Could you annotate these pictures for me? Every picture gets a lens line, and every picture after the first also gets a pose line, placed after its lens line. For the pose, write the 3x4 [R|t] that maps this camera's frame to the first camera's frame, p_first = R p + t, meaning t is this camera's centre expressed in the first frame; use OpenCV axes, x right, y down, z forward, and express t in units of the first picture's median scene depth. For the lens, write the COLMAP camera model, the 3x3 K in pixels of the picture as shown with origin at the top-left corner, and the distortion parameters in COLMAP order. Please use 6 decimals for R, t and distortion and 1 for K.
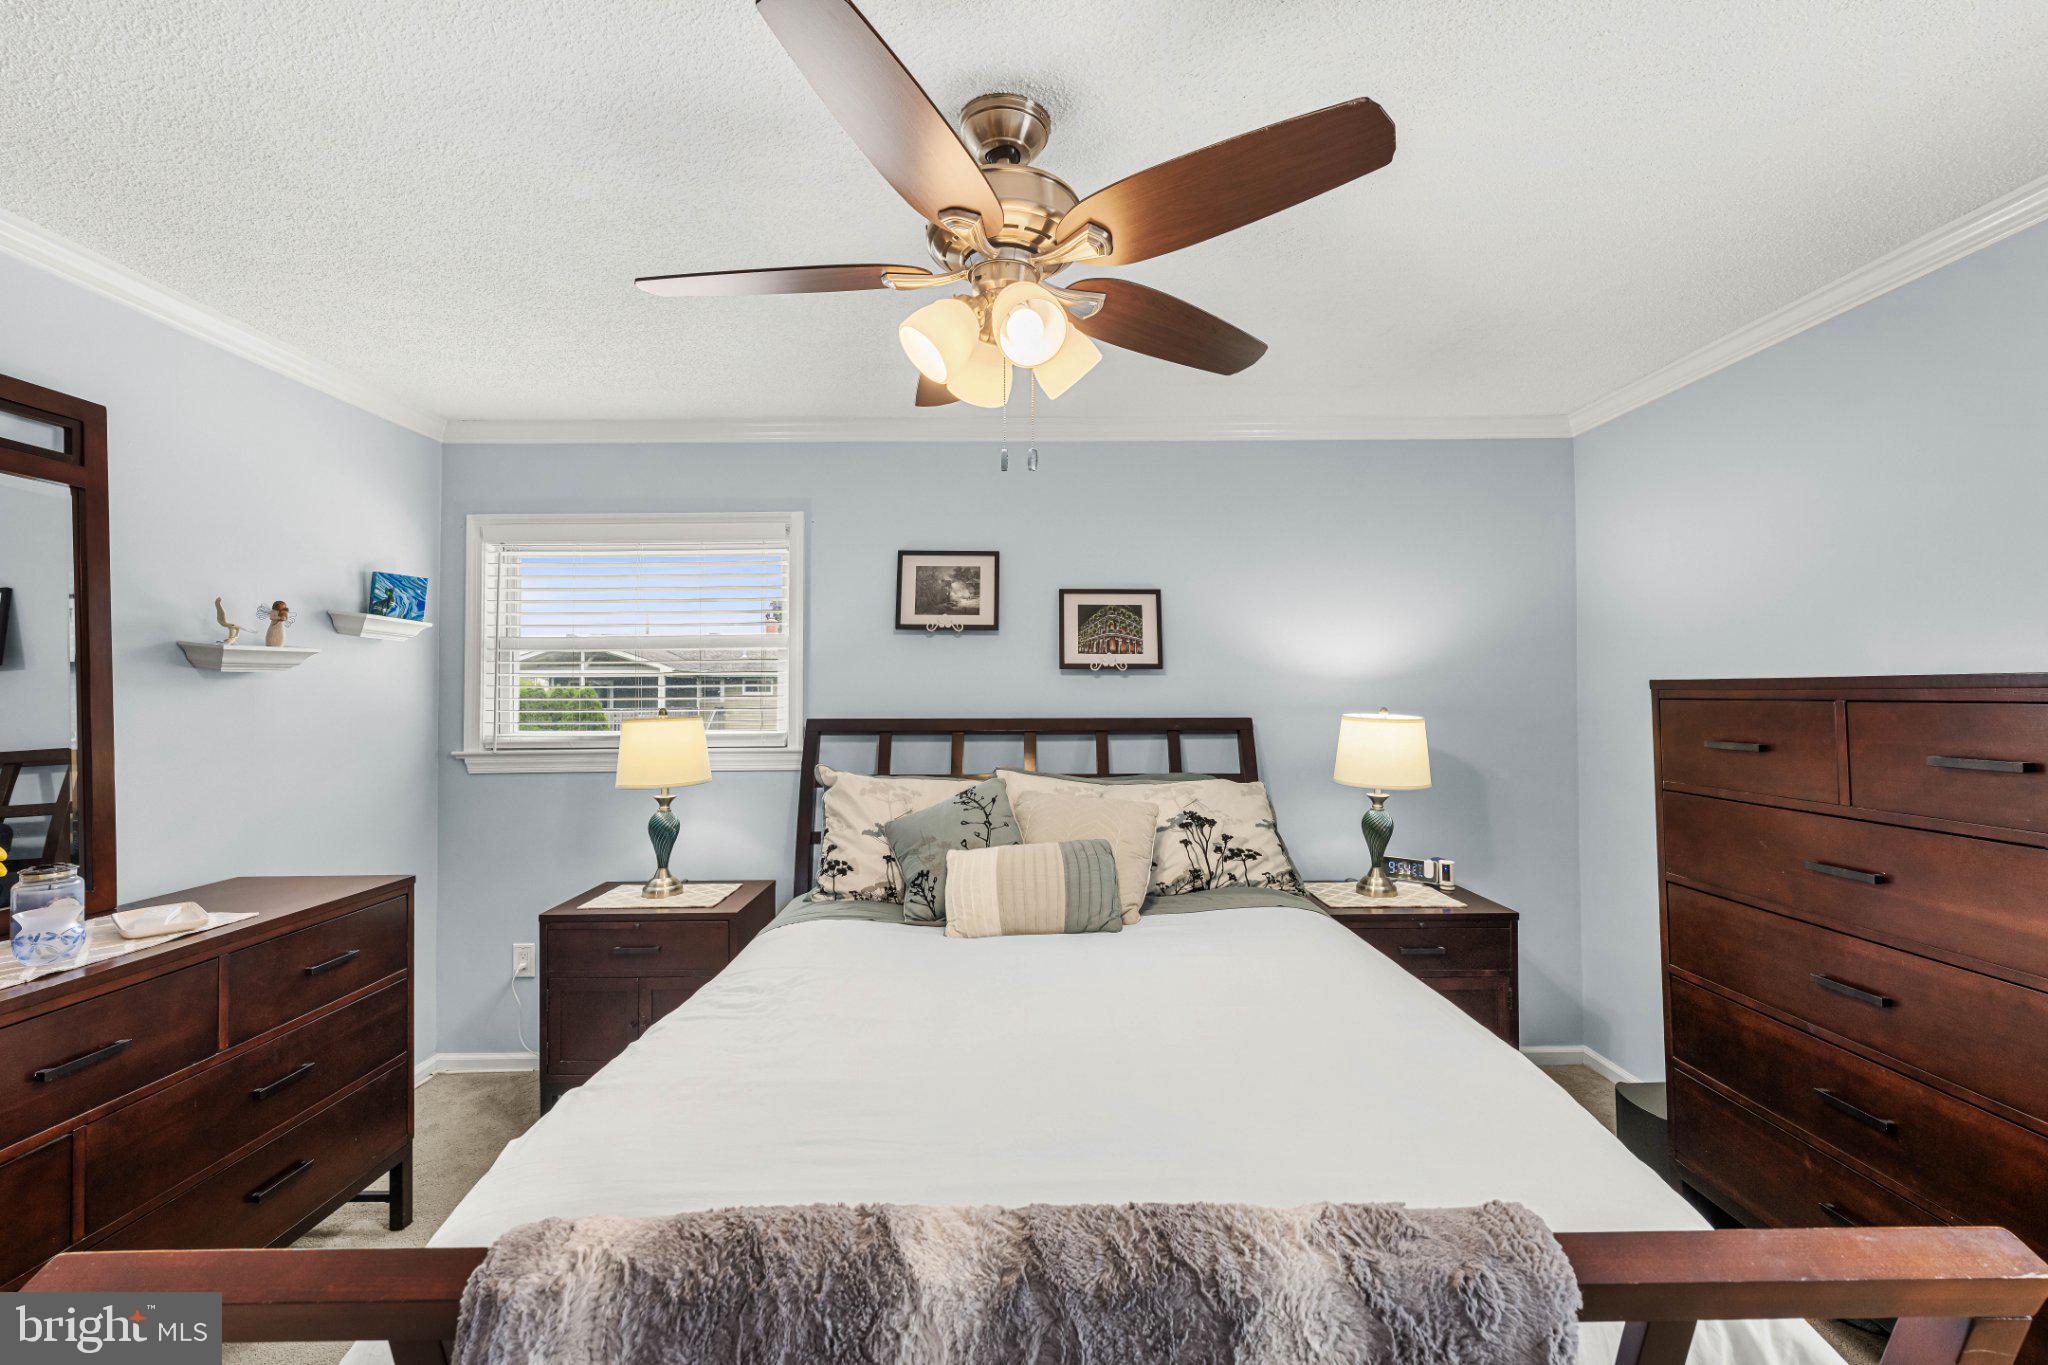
lens RADIAL K [[849.1, 0, 1018.7], [0, 849.1, 650.1], [0, 0, 1]] dist [-0.002247, -0.000685]
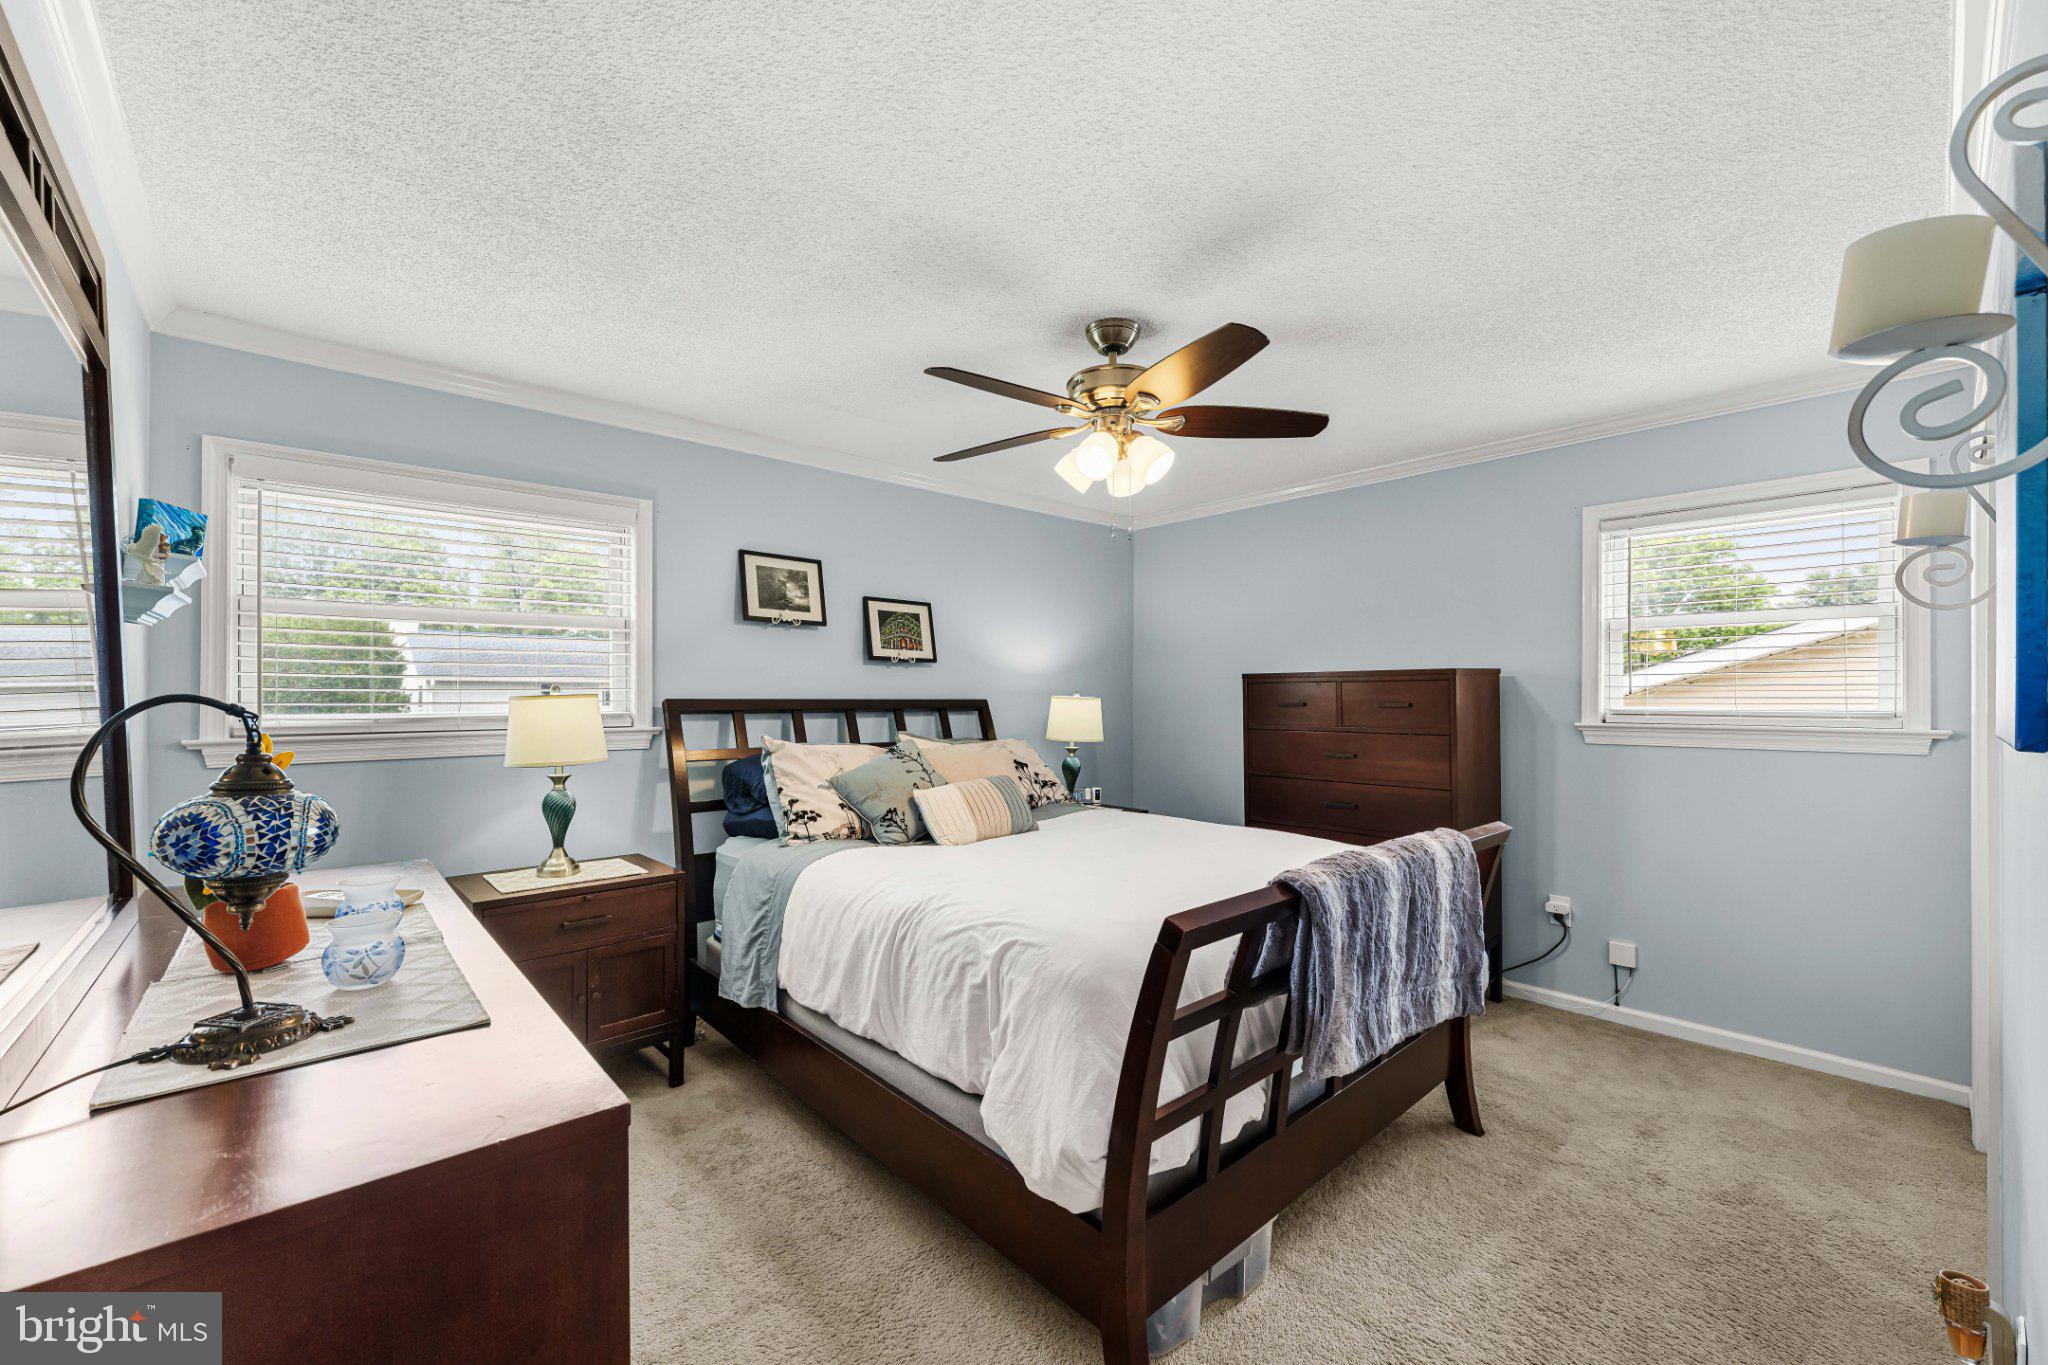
lens RADIAL K [[784.7, 0, 1046.3], [0, 784.7, 664.0], [0, 0, 1]] dist [-0.000169, 0.000078]
pose [[0.753607, 0.030348, 0.656625, -0.517506], [-0.036409, 0.999327, -0.004401, 0.023676], [-0.656317, -0.020590, 0.754205, -0.047488]]
